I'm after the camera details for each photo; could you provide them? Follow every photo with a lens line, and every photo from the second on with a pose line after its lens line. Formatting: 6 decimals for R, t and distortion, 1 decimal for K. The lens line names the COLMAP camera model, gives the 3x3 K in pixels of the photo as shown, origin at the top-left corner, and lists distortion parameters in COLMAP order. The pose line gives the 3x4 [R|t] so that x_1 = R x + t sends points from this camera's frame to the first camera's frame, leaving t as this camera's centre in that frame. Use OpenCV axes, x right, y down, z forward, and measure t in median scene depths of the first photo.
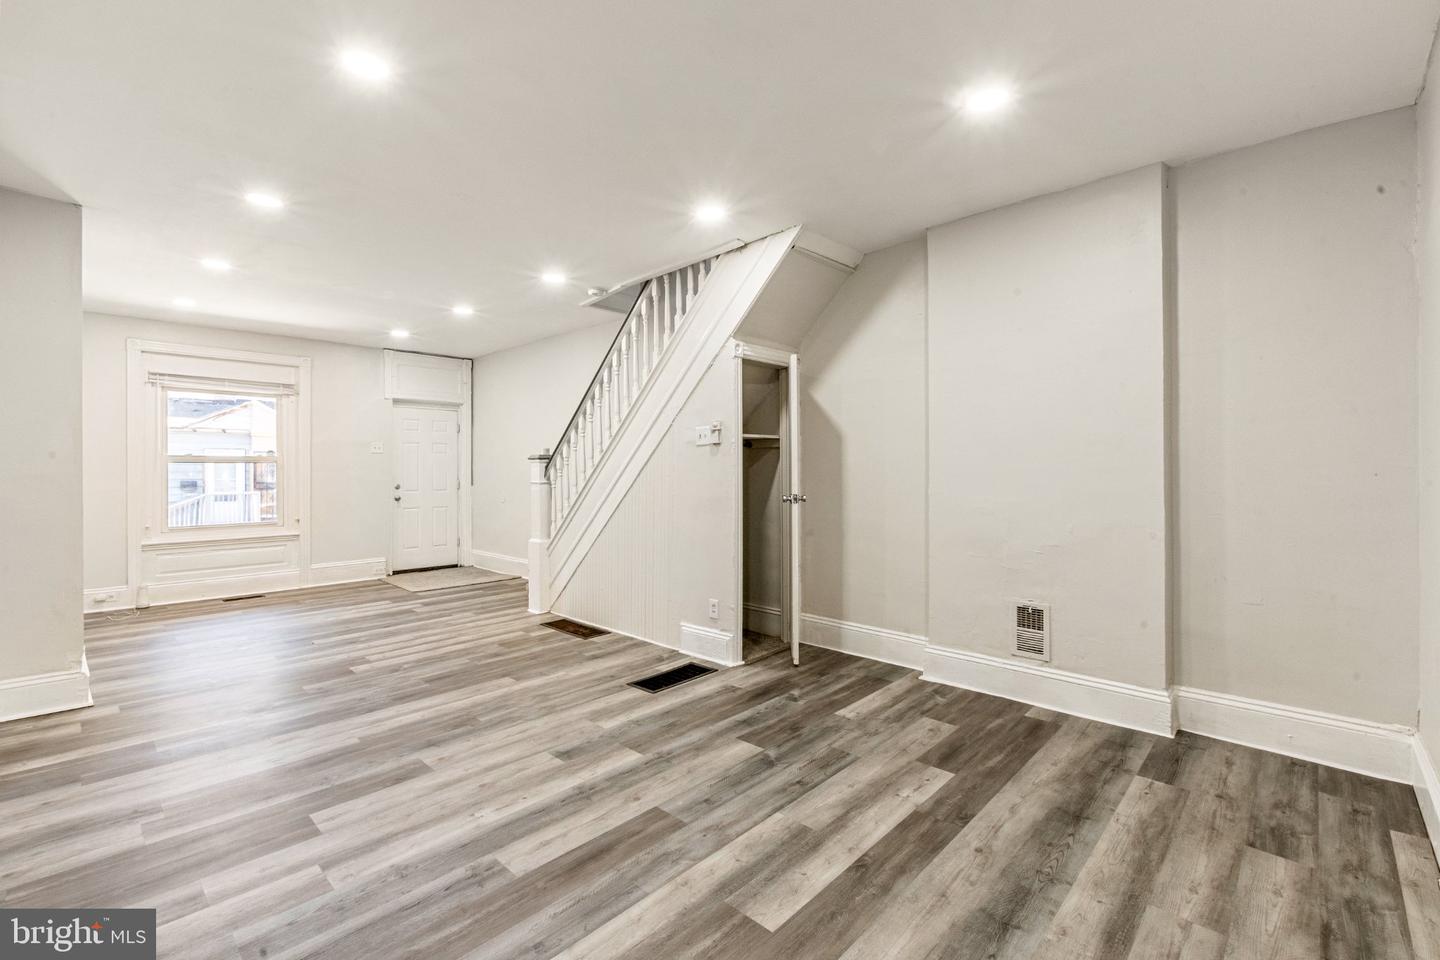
lens RADIAL K [[625.1, 0, 713.2], [0, 625.1, 471.6], [0, 0, 1]] dist [0.009352, -0.004777]
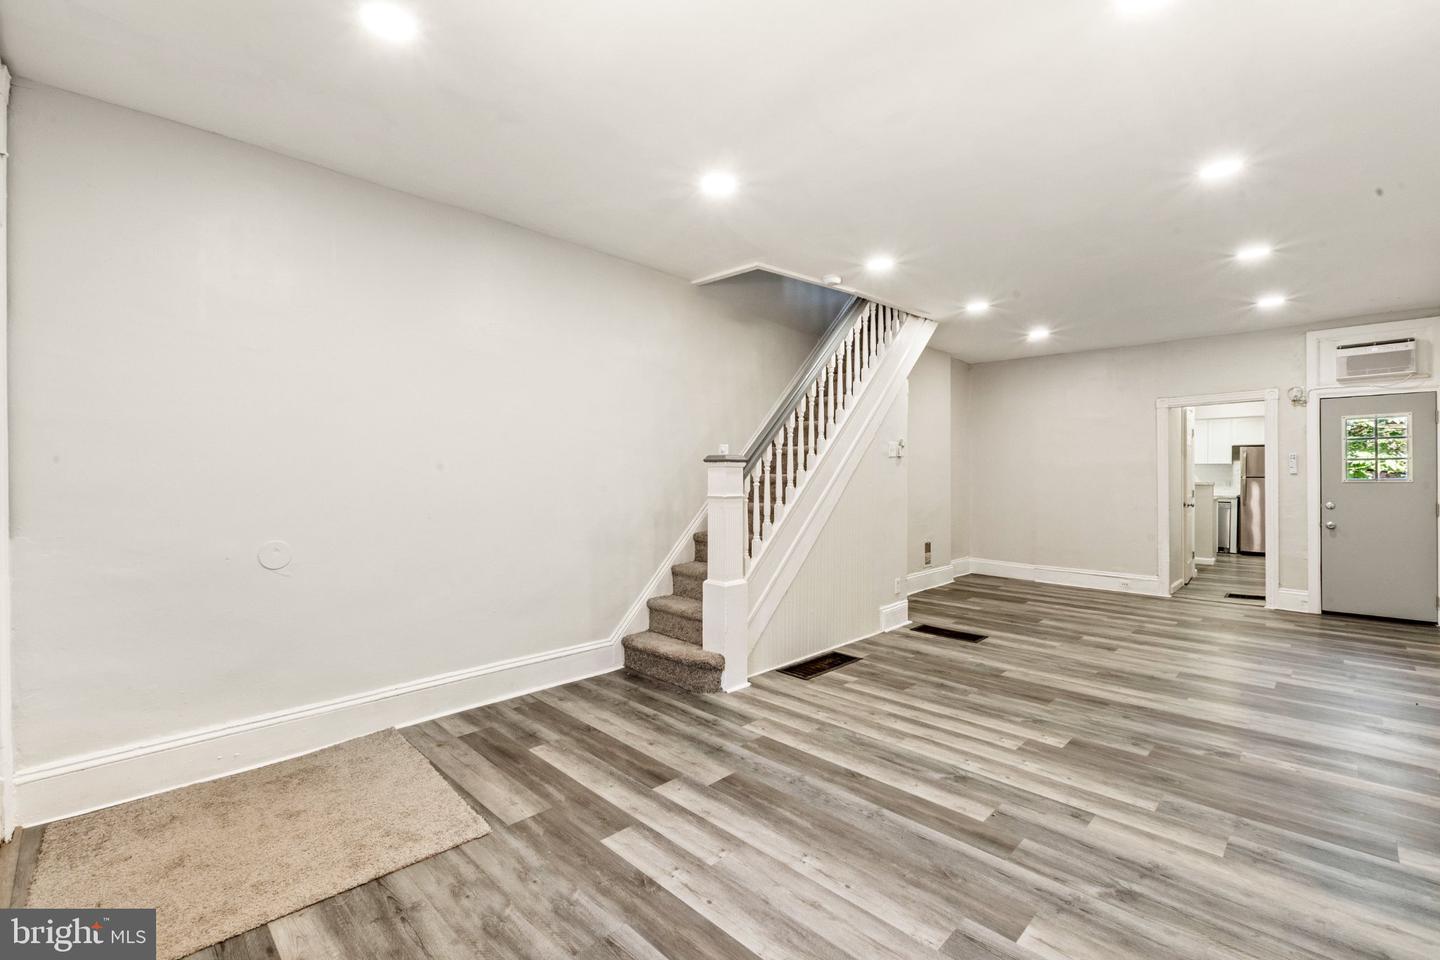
lens RADIAL K [[625.1, 0, 713.2], [0, 625.1, 471.6], [0, 0, 1]] dist [0.009352, -0.004777]
pose [[0.019963, 0.001809, 0.999799, -1.317720], [0.000789, 0.999998, -0.001825, -0.010694], [-0.999800, 0.000825, 0.019961, 1.385369]]
